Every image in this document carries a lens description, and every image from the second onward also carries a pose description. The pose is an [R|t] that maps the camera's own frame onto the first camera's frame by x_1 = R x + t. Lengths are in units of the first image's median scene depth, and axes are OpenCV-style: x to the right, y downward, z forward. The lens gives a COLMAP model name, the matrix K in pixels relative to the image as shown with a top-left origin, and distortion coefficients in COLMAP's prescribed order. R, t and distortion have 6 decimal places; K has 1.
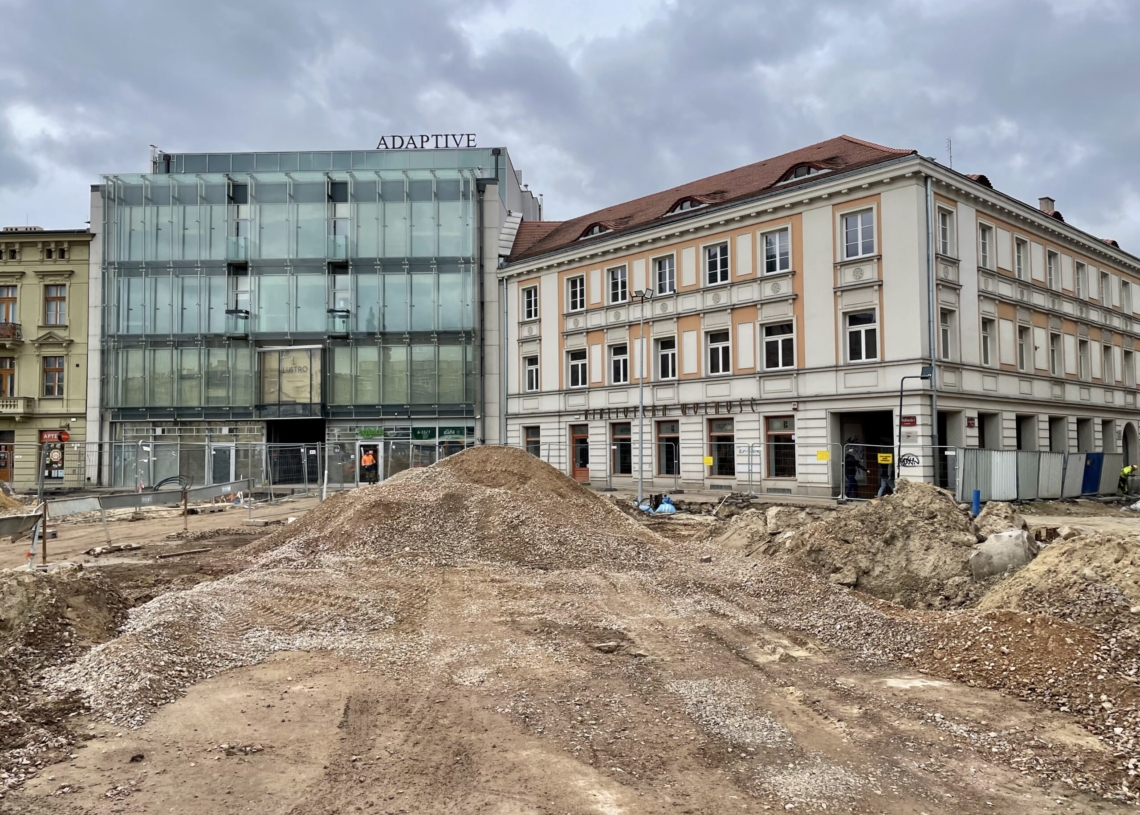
lens RADIAL K [[917.3, 0, 572.3], [0, 917.3, 410.3], [0, 0, 1]] dist [0.057253, -0.048912]
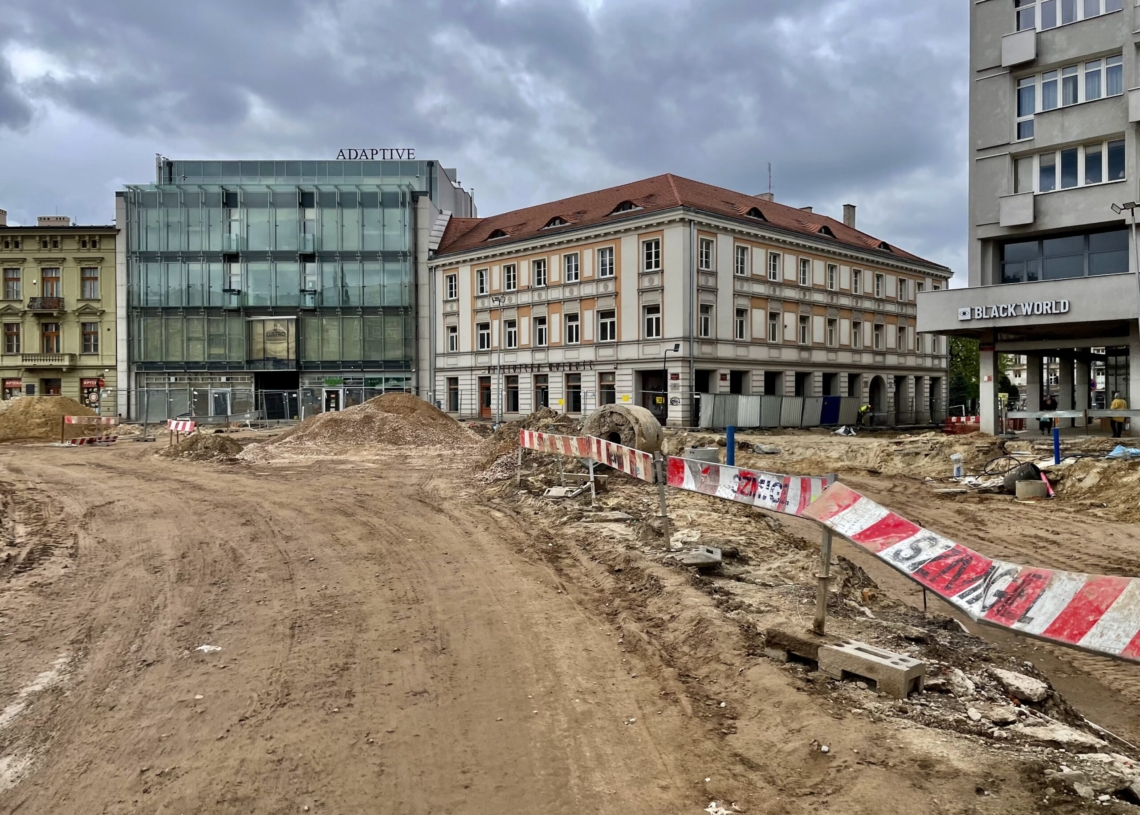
lens RADIAL K [[866.7, 0, 570.7], [0, 866.7, 400.7], [0, 0, 1]] dist [0.089874, -0.106264]
pose [[0.999021, 0.002115, 0.044179, 0.072877], [-0.004331, 0.998734, 0.050120, -0.013127], [-0.044017, -0.050262, 0.997766, -0.298153]]
